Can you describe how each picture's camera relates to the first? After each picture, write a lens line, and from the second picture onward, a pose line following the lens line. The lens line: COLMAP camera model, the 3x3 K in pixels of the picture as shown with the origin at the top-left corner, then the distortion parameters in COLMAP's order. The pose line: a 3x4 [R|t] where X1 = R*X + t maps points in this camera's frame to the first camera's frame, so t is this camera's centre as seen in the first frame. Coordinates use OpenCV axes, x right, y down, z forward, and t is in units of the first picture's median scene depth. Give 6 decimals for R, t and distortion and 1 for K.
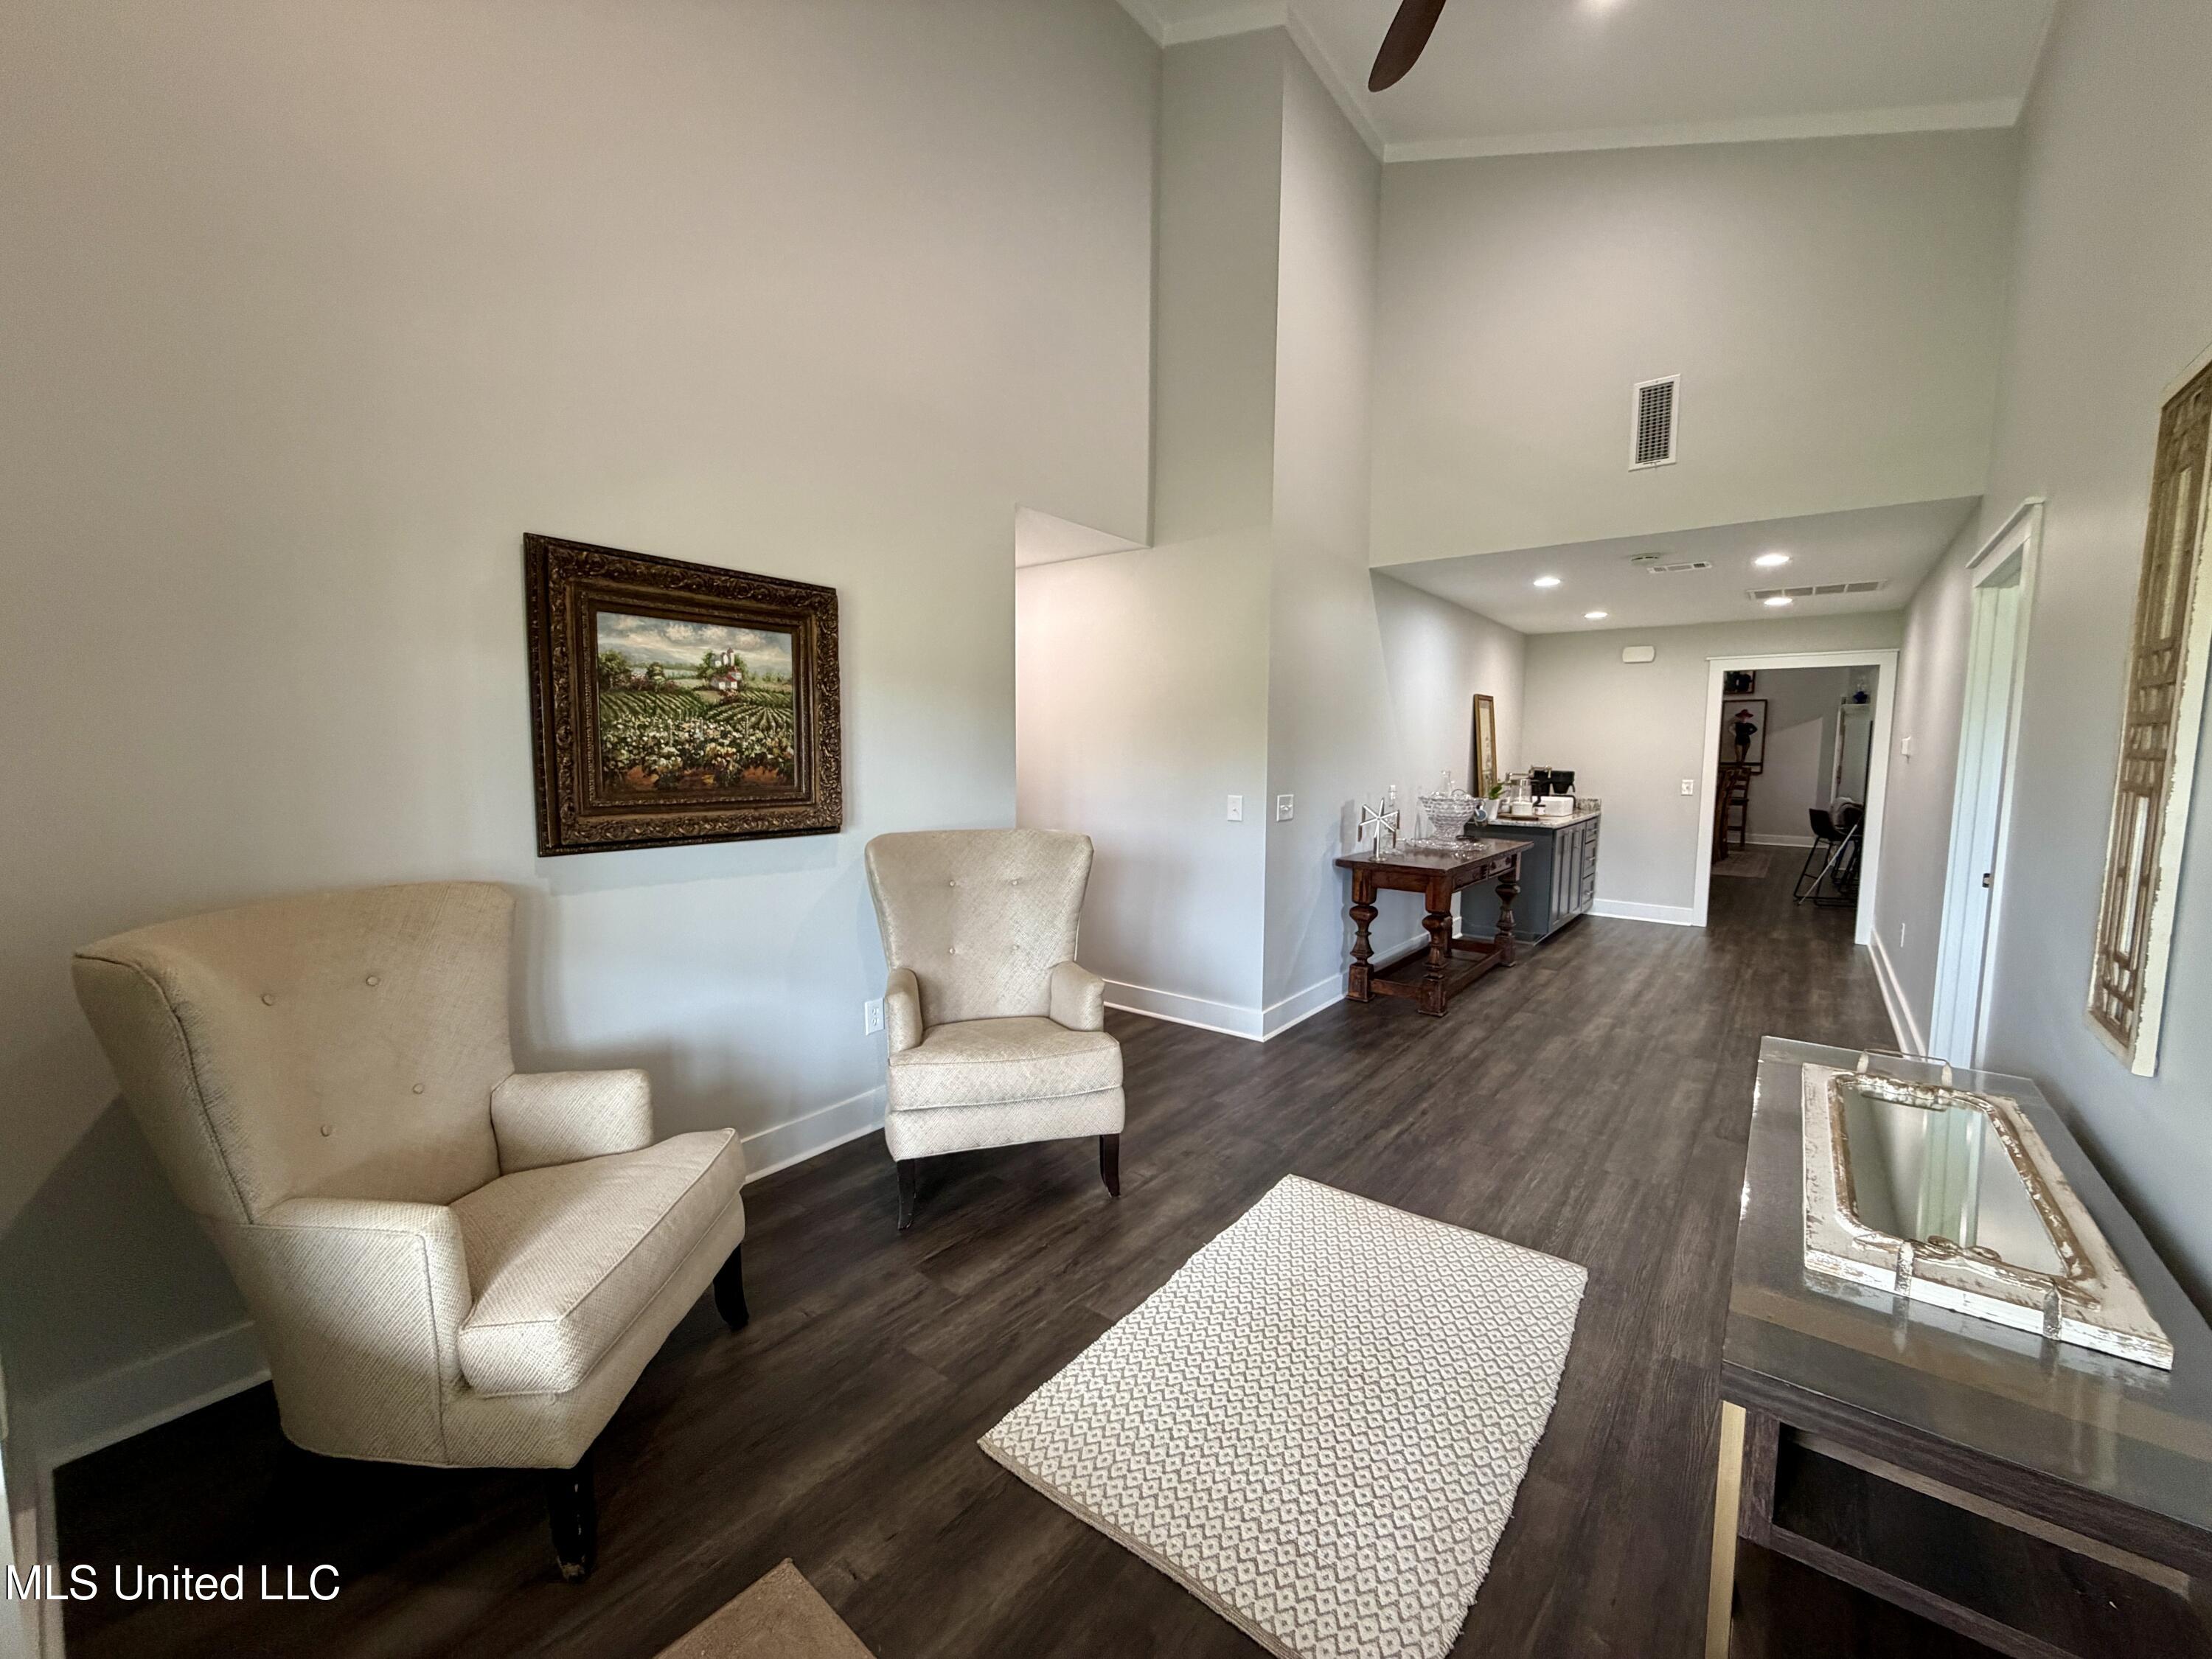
lens RADIAL K [[881.8, 0, 1101.5], [0, 881.8, 837.0], [0, 0, 1]] dist [0.000709, 0.000108]
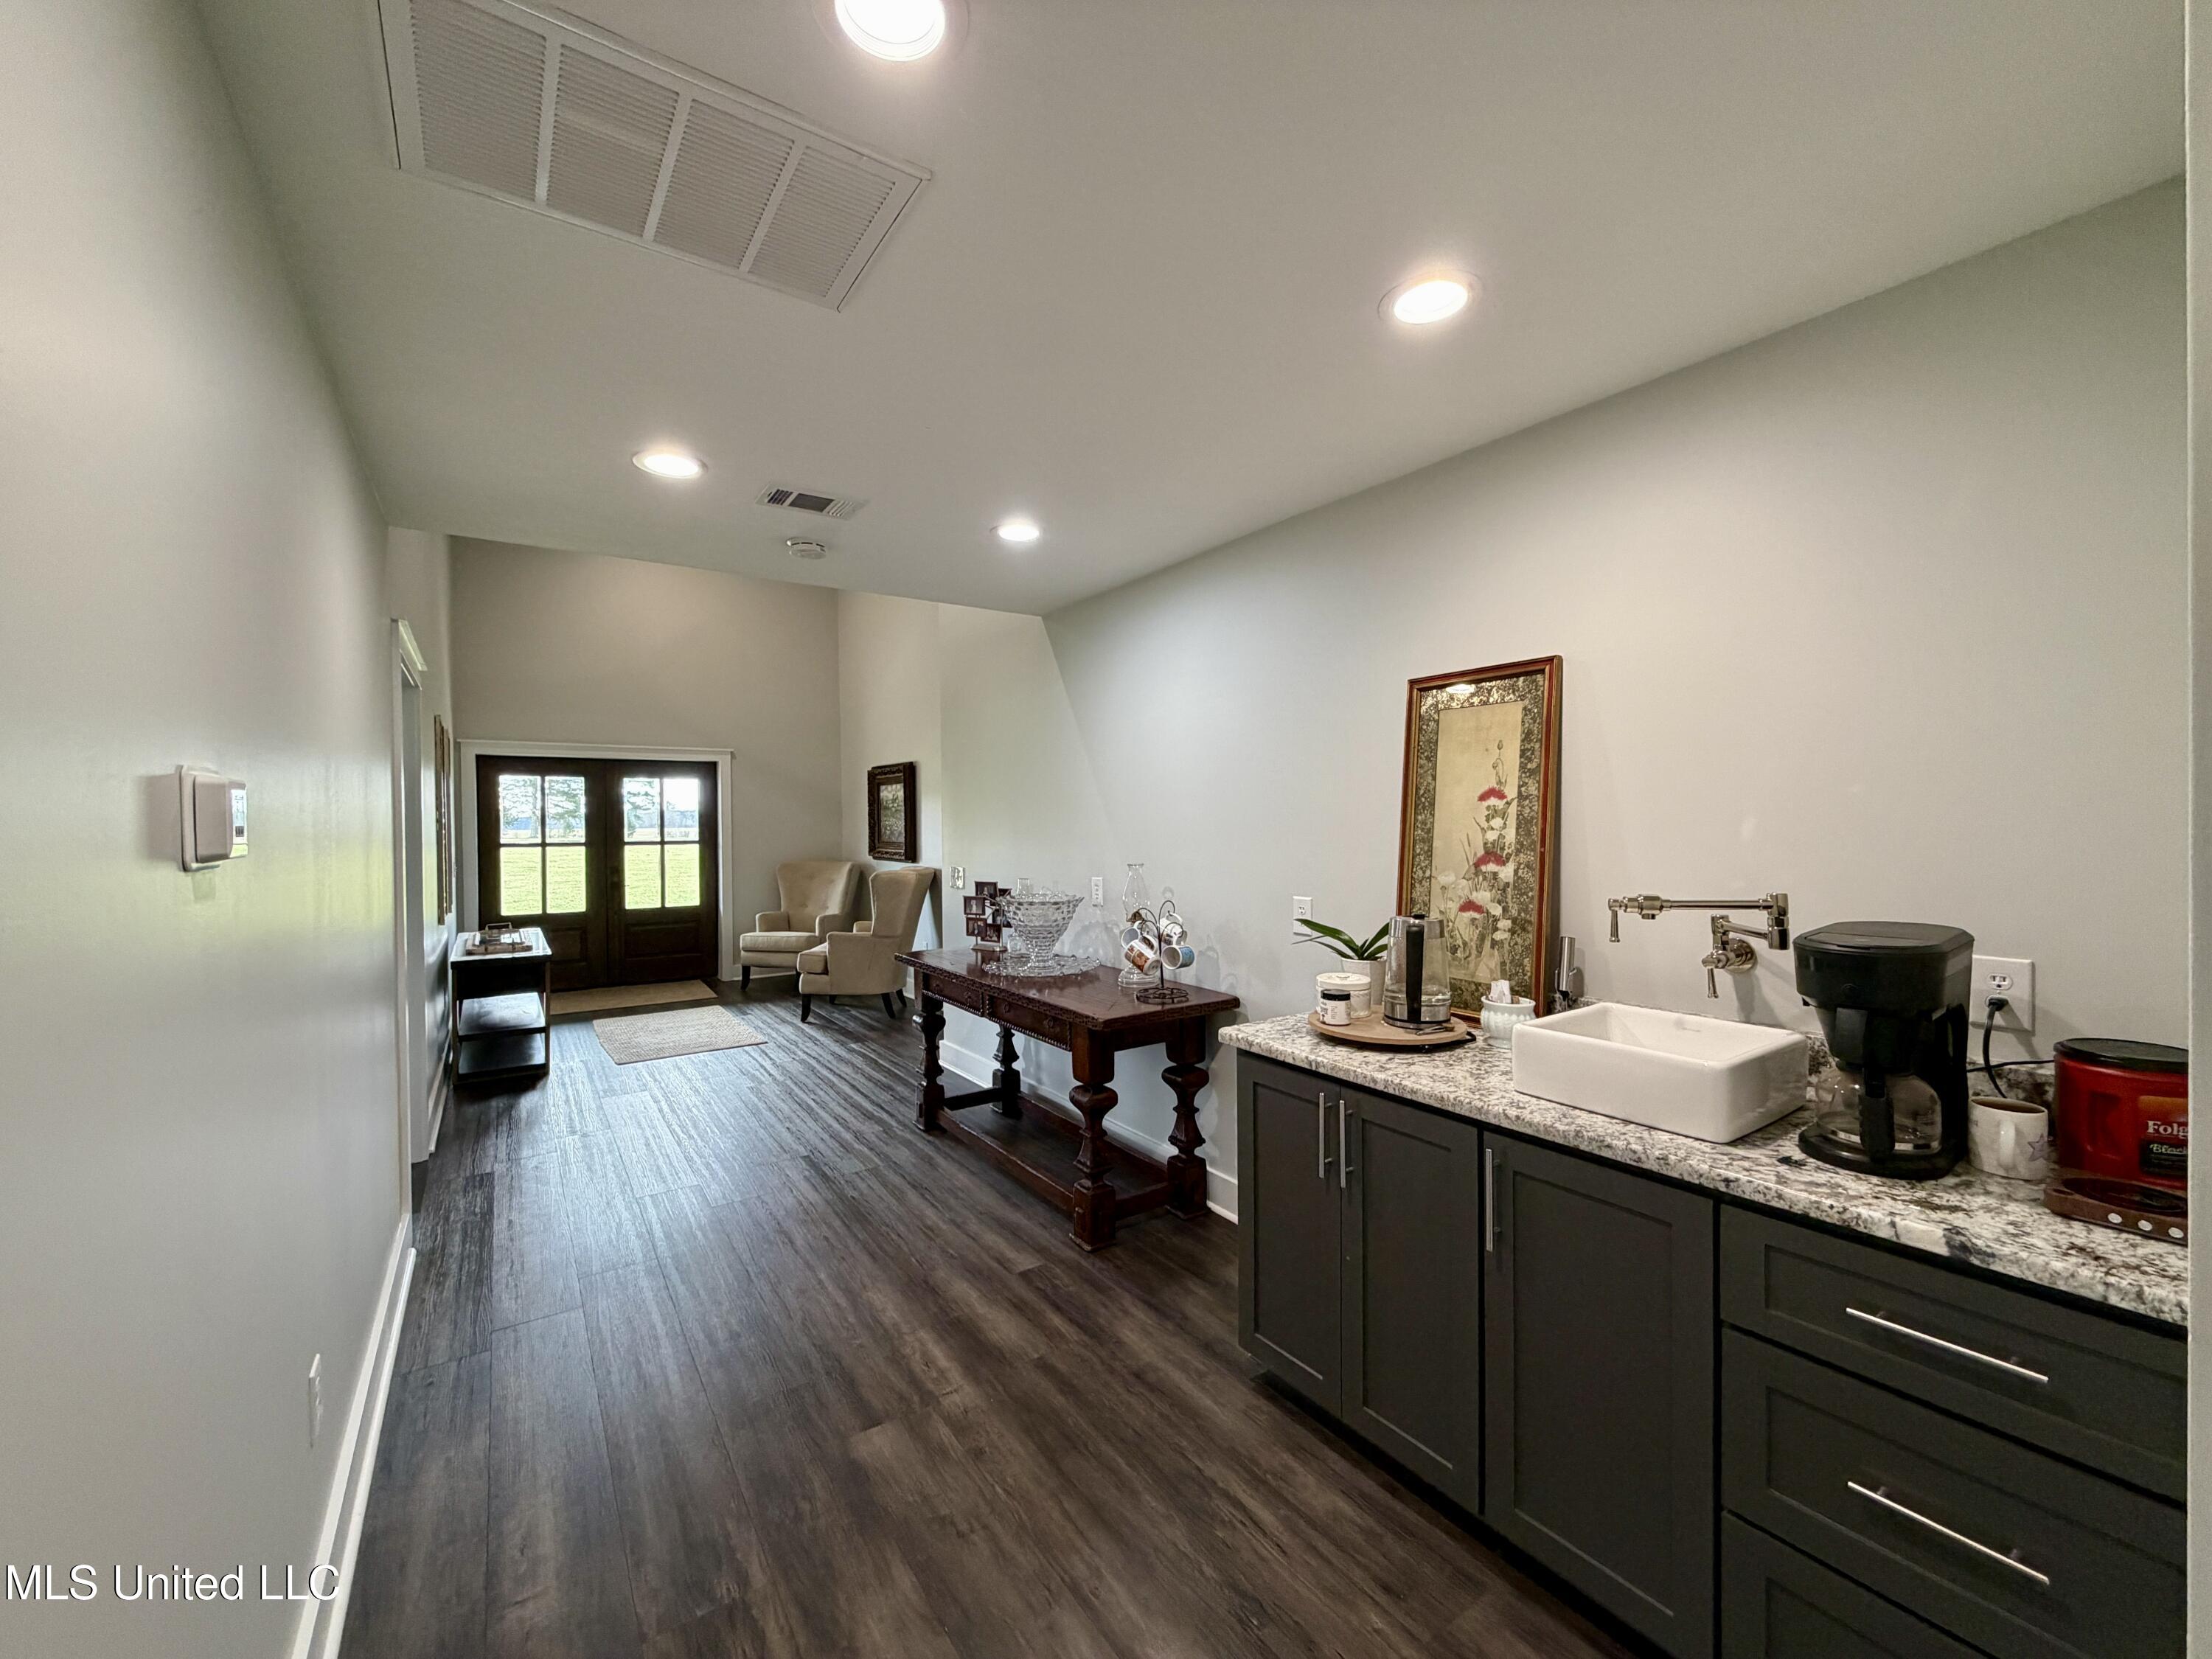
lens RADIAL K [[881.8, 0, 1090.7], [0, 881.8, 826.2], [0, 0, 1]] dist [0.000709, 0.000108]
pose [[-0.302305, 0.011694, -0.953140, 2.090910], [-0.076078, 0.996439, 0.036355, -0.259270], [0.950171, 0.083503, -0.300338, 2.485842]]
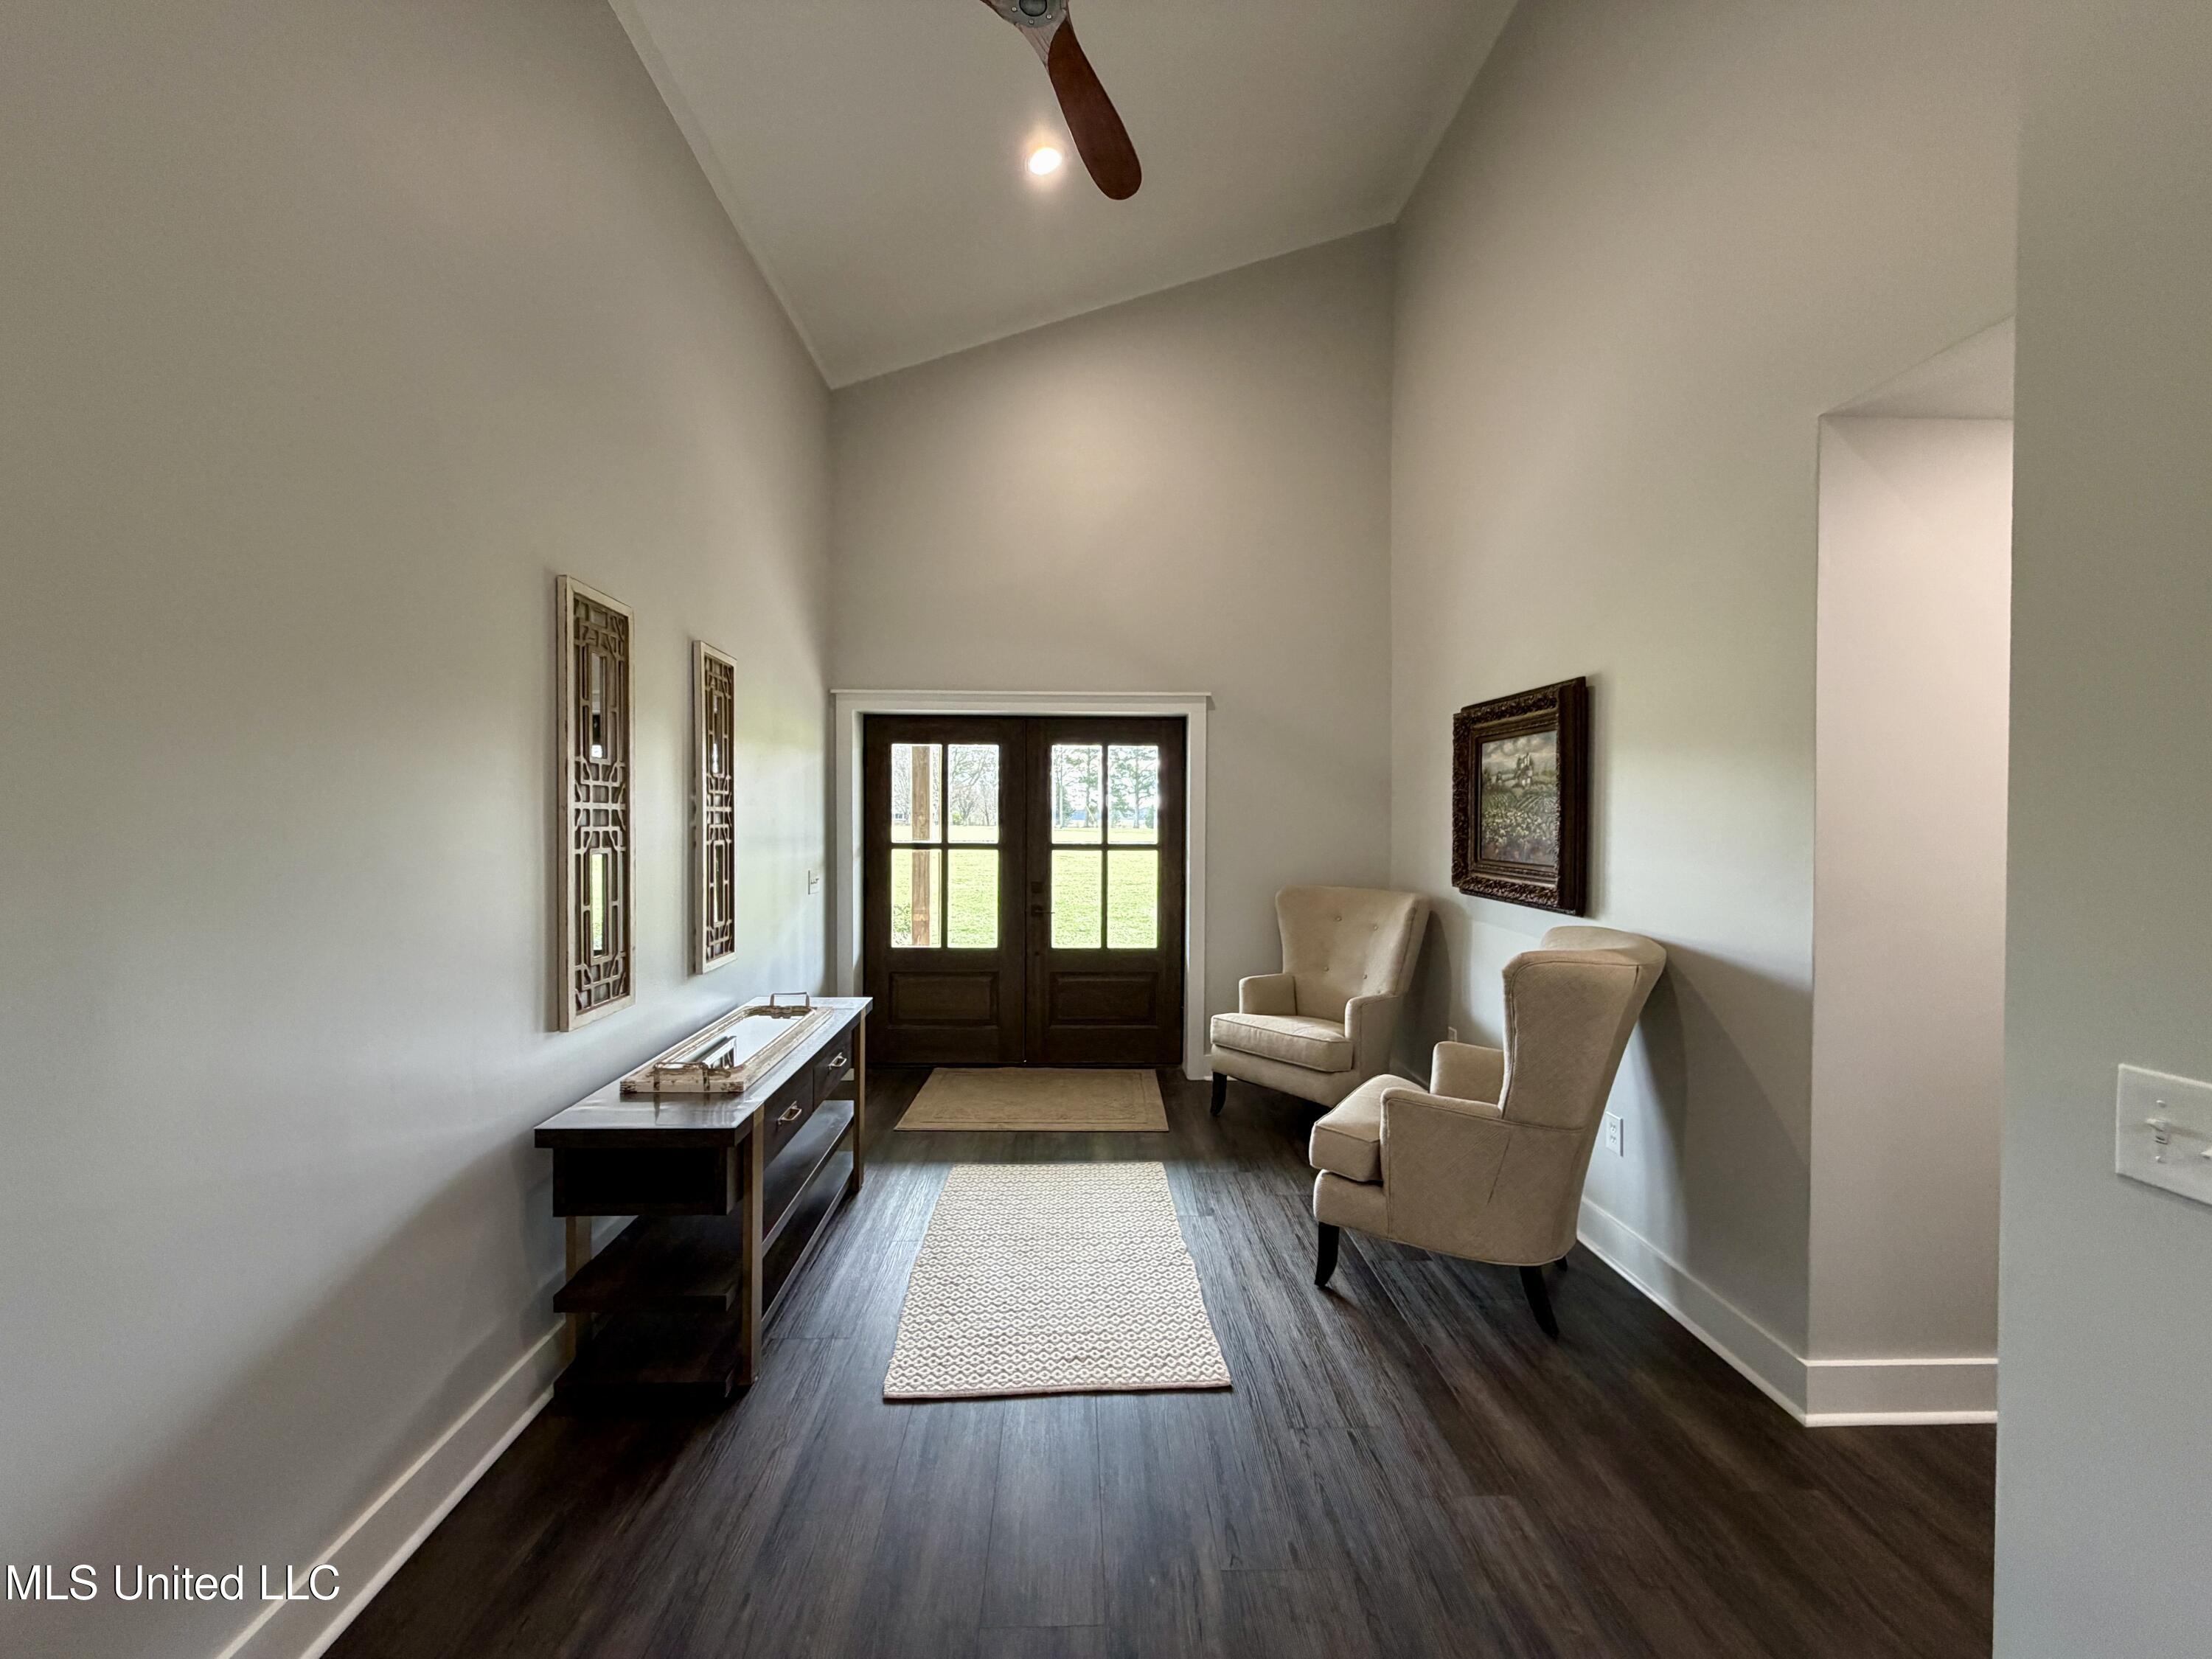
lens RADIAL K [[881.8, 0, 1089.9], [0, 881.8, 828.5], [0, 0, 1]] dist [0.000709, 0.000108]
pose [[-0.767813, 0.008133, -0.640622, 0.891111], [-0.059032, 0.994768, 0.083381, -0.178134], [0.637949, 0.101838, -0.763316, 1.614696]]
